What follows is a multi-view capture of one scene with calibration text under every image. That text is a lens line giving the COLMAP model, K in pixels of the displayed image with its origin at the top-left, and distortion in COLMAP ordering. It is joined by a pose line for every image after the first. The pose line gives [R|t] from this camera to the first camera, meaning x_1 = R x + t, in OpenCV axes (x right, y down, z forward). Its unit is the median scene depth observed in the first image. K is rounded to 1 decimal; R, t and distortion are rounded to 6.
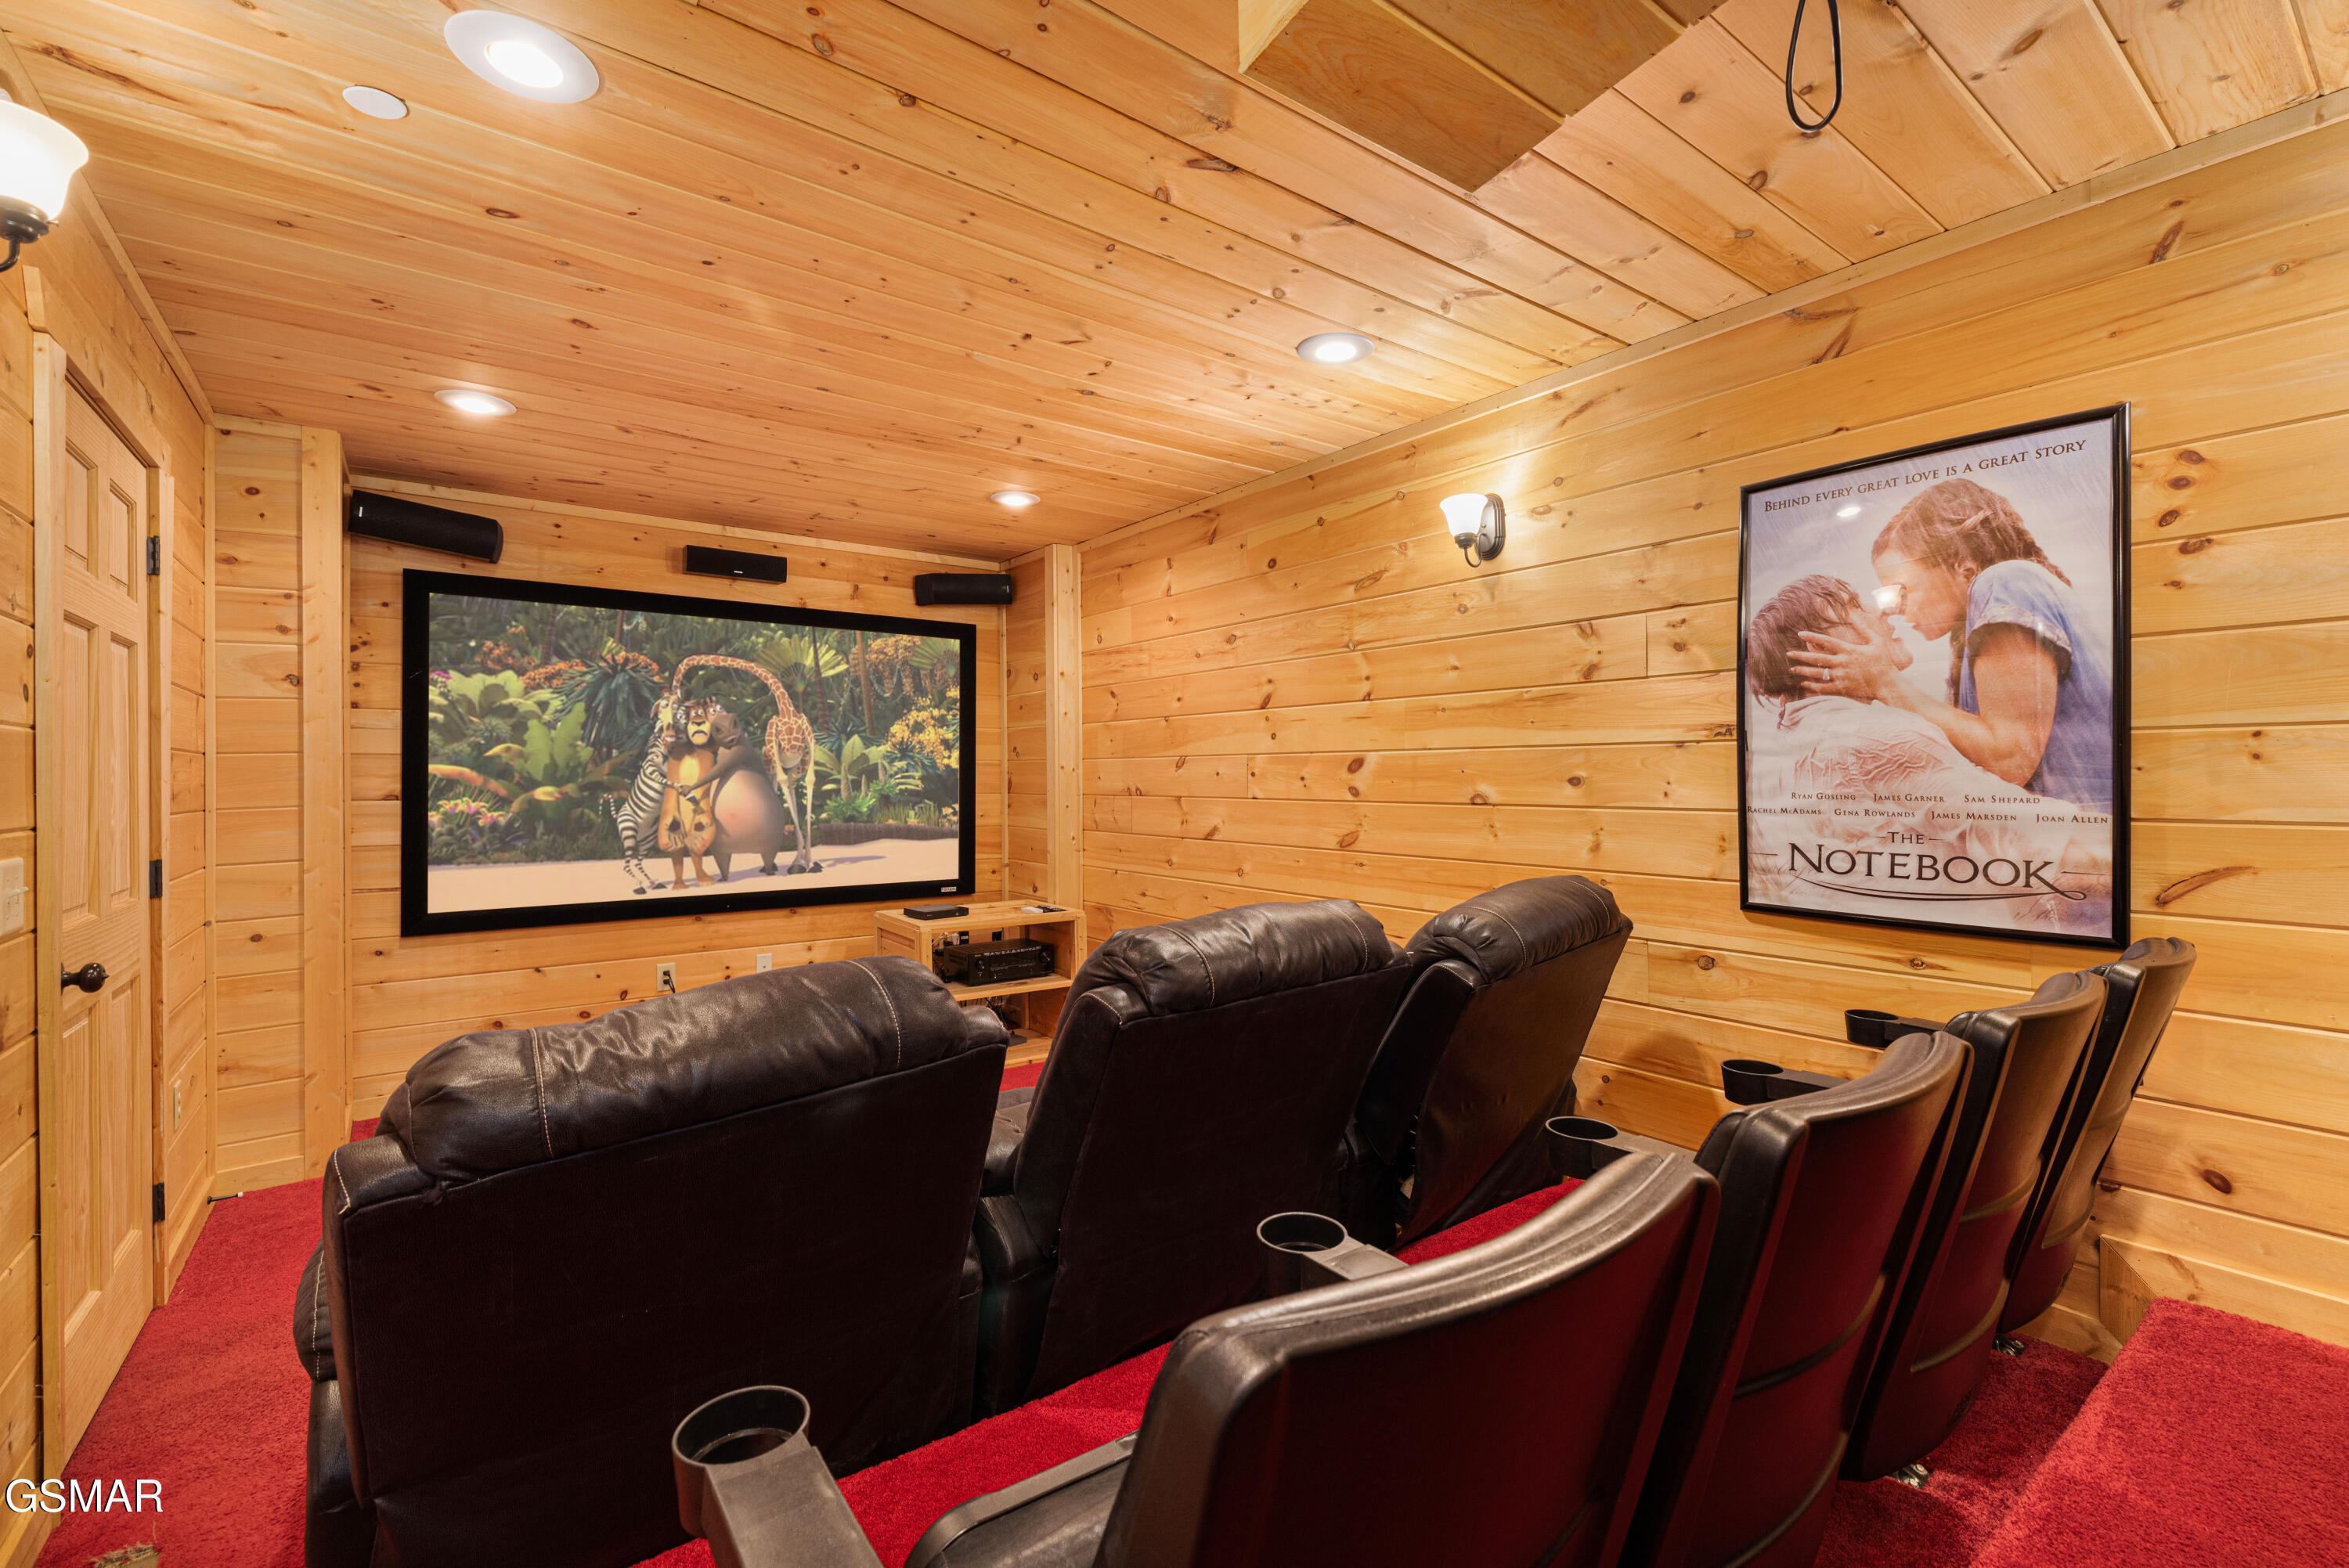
lens RADIAL K [[1012.5, 0, 1180.5], [0, 1012.5, 779.9], [0, 0, 1]] dist [-0.000683, -0.000173]
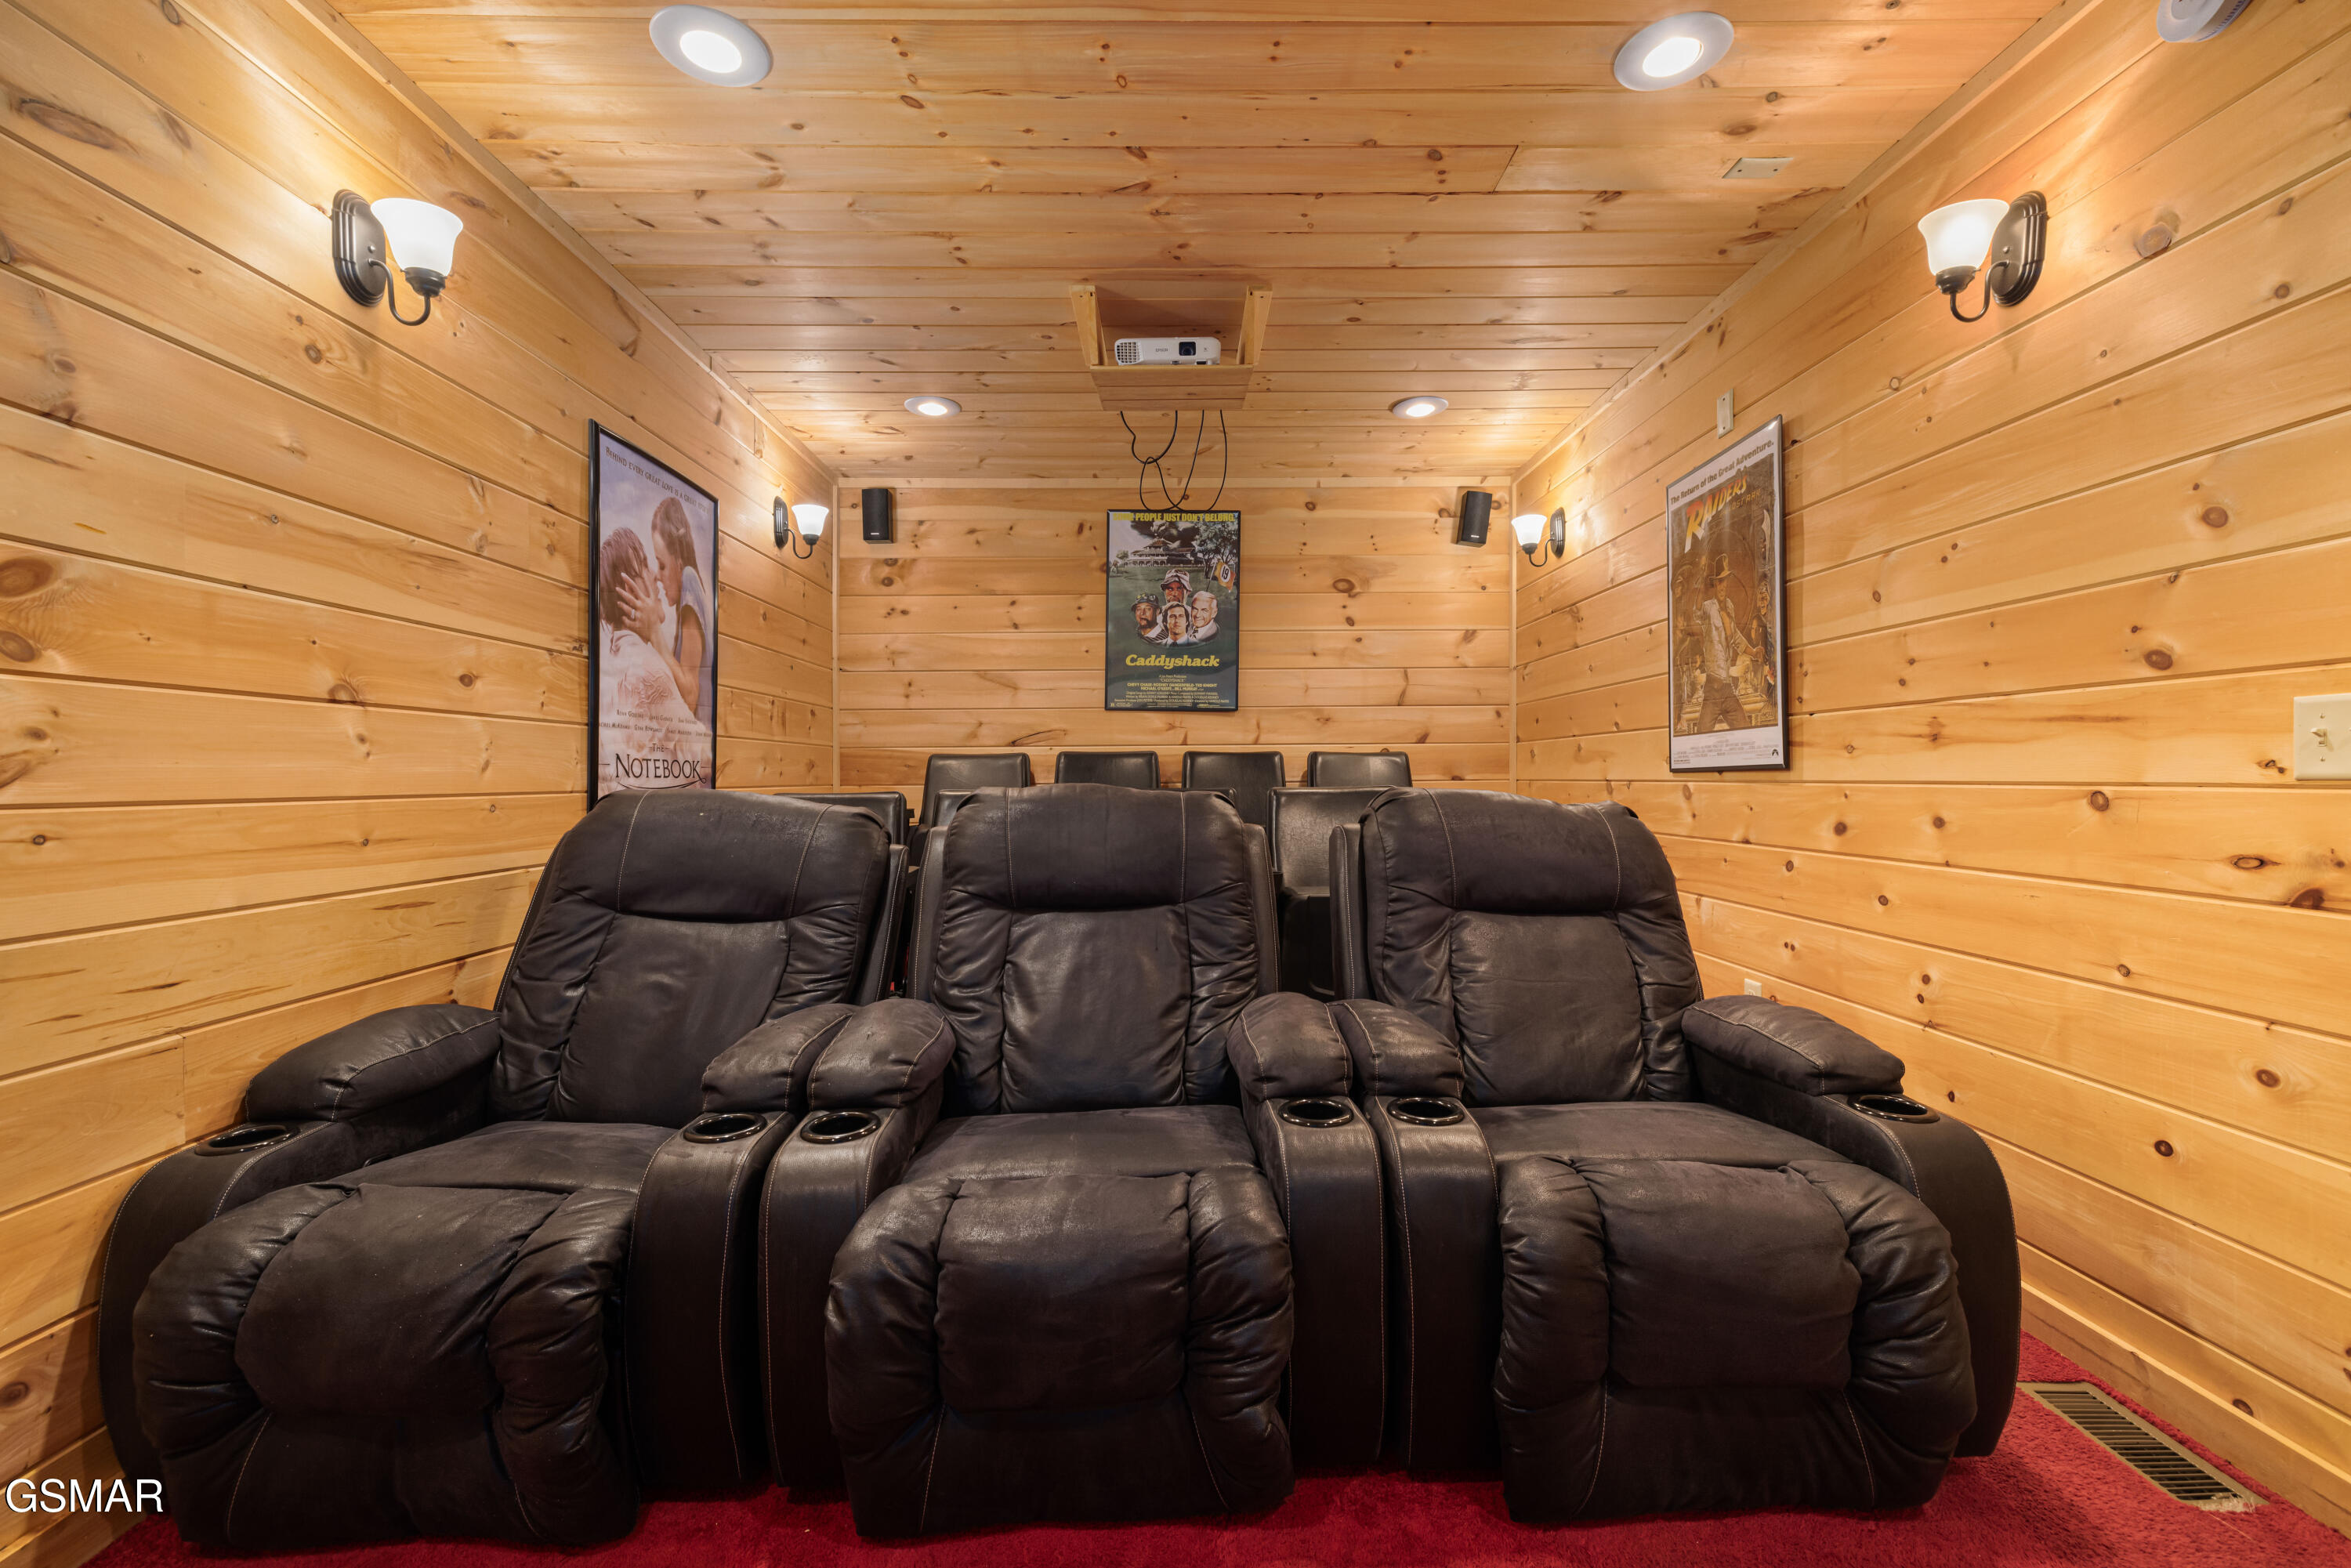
lens RADIAL K [[1013.5, 0, 1178.0], [0, 1013.5, 777.6], [0, 0, 1]] dist [-0.000683, -0.000173]
pose [[-0.809110, 0.005371, 0.587633, -0.501044], [0.007204, 0.999974, 0.000779, 0.079603], [-0.587614, 0.004863, -0.809127, 1.326201]]
